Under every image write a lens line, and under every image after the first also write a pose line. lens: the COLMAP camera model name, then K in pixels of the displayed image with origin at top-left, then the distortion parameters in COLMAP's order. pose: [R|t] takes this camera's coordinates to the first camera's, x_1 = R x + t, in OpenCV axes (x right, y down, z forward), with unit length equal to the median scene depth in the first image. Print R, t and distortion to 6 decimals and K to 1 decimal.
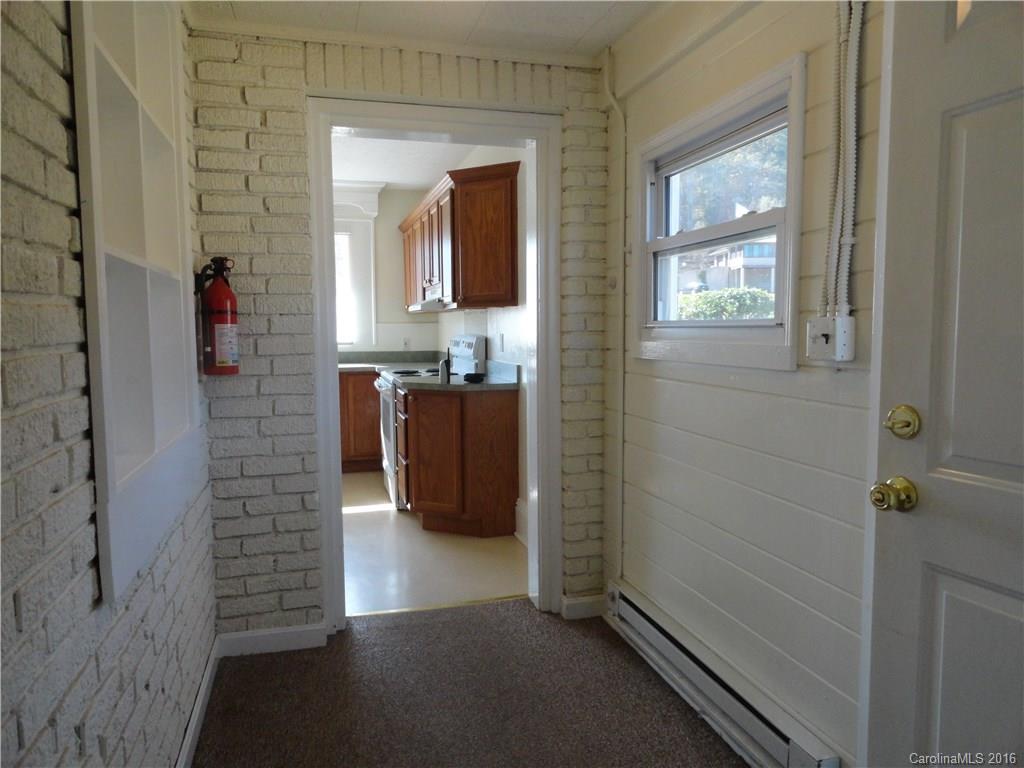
lens RADIAL K [[716.6, 0, 512.1], [0, 716.6, 385.0], [0, 0, 1]] dist [0.005799, -0.007035]
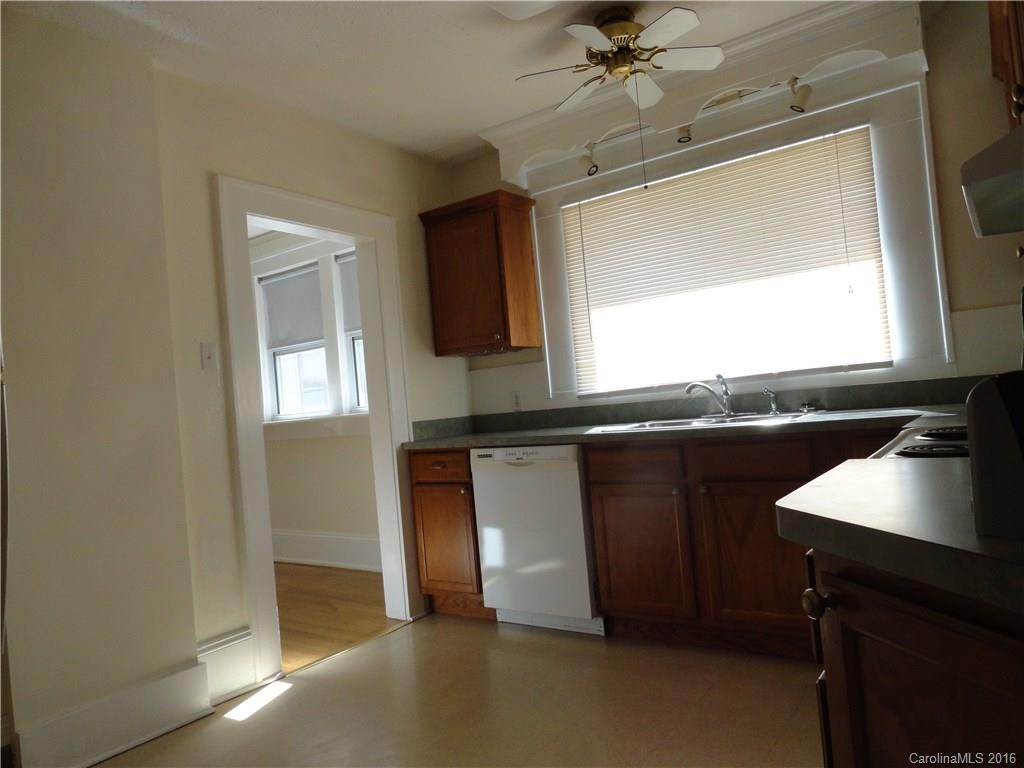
lens RADIAL K [[716.6, 0, 511.9], [0, 716.6, 383.4], [0, 0, 1]] dist [0.005799, -0.007035]
pose [[0.630797, -0.063175, -0.773372, -0.028284], [0.020002, 0.997673, -0.065182, -0.021645], [0.775690, 0.025648, 0.630593, 0.537355]]
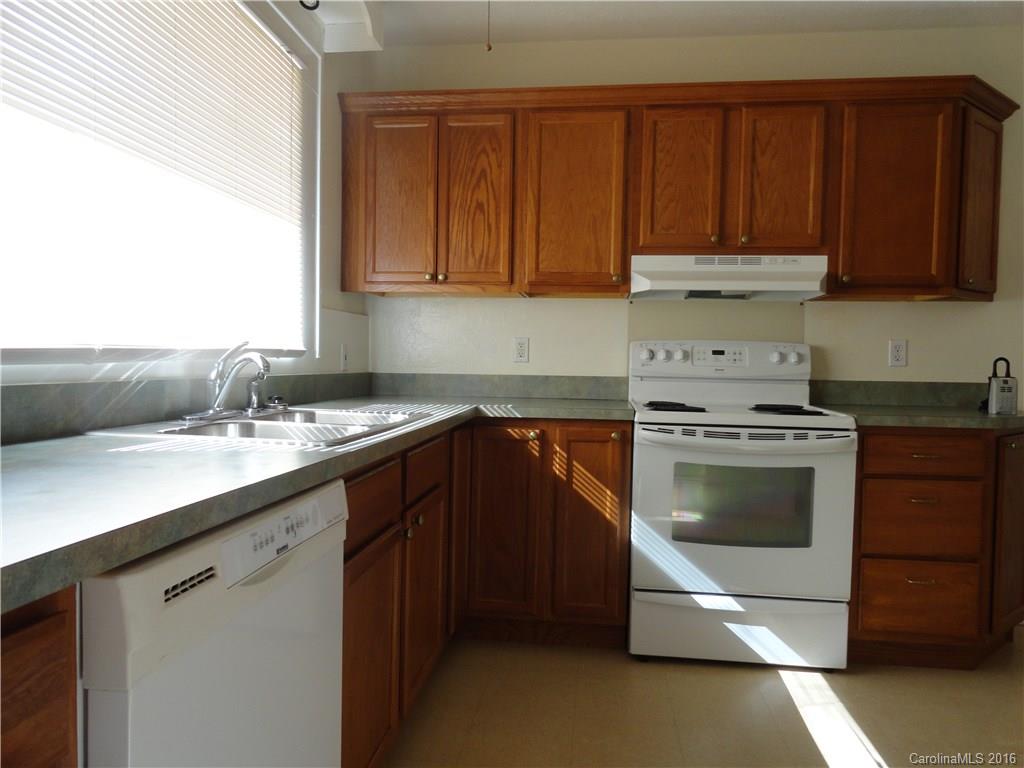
lens RADIAL K [[716.6, 0, 504.8], [0, 716.6, 382.5], [0, 0, 1]] dist [0.005799, -0.007035]
pose [[0.393285, -0.011218, 0.919348, -0.523644], [0.052504, 0.998568, -0.010276, -0.032902], [-0.917916, 0.052311, 0.393311, 0.748588]]
